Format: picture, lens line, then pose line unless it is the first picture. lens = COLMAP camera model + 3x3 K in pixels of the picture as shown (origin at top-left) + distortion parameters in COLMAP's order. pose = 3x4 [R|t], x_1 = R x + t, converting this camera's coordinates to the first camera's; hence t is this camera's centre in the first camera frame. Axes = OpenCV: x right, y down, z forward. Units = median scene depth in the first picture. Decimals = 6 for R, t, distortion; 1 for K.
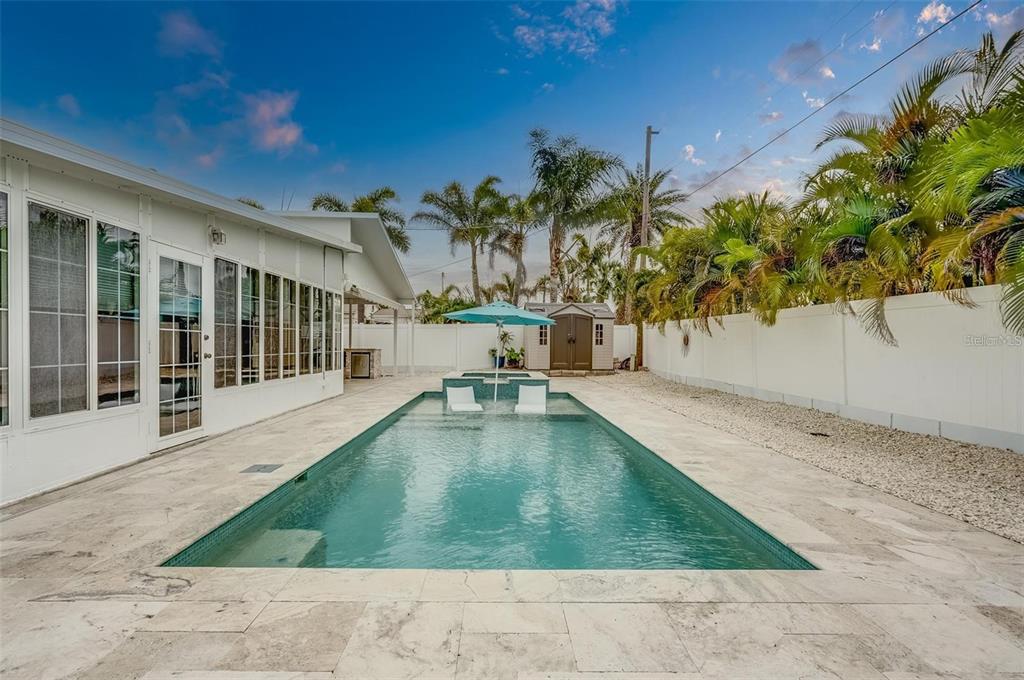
lens RADIAL K [[469.1, 0, 495.2], [0, 469.1, 345.3], [0, 0, 1]] dist [-0.001609, 0.000426]
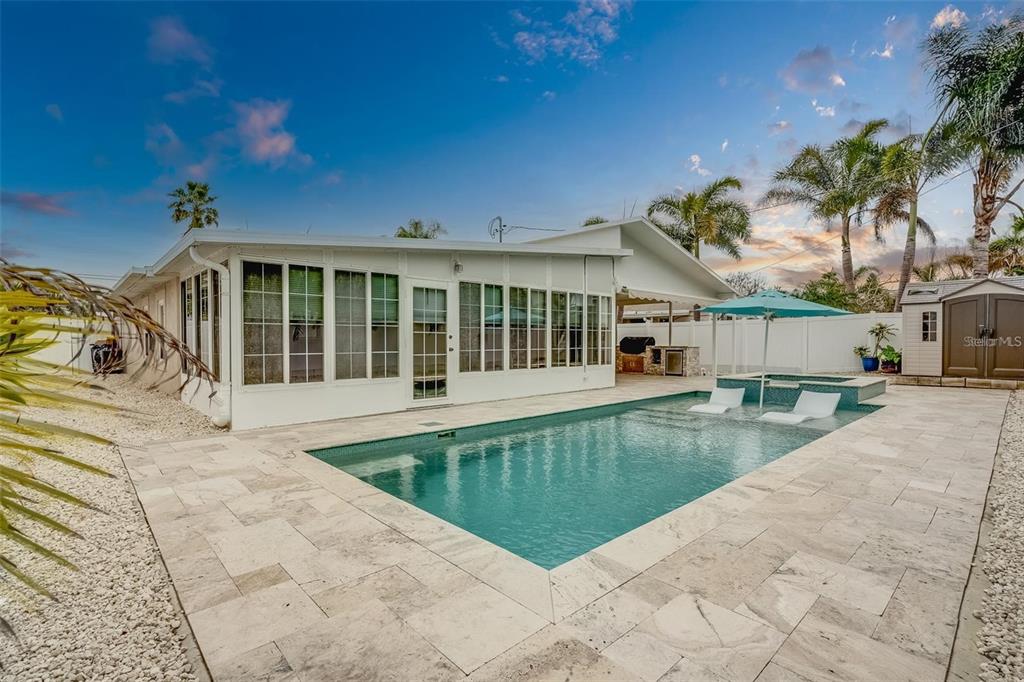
lens RADIAL K [[469.1, 0, 495.2], [0, 469.1, 346.3], [0, 0, 1]] dist [-0.001609, 0.000426]
pose [[0.664573, 0.000983, -0.747222, 0.517347], [0.002418, 0.999991, 0.003466, 0.006971], [0.747219, -0.004110, 0.664565, 0.108310]]
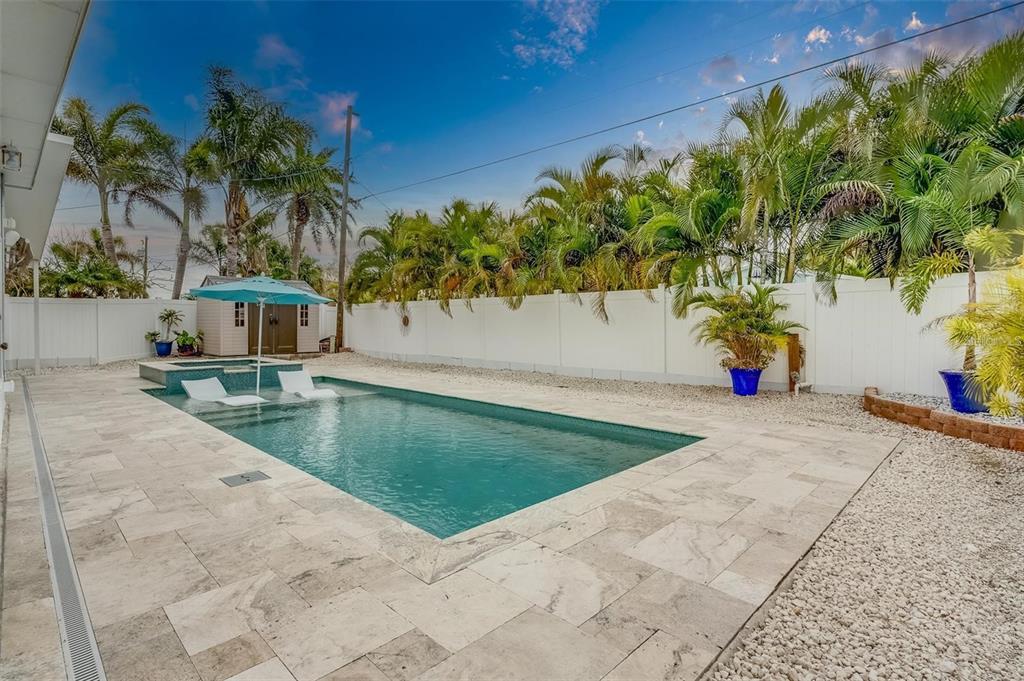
lens RADIAL K [[502.4, 0, 503.1], [0, 502.4, 326.4], [0, 0, 1]] dist [-0.004863, -0.000302]
pose [[0.705804, -0.008172, 0.708360, -0.542317], [0.008153, 0.999961, 0.003412, -0.000238], [-0.708360, 0.003367, 0.705843, 0.046704]]
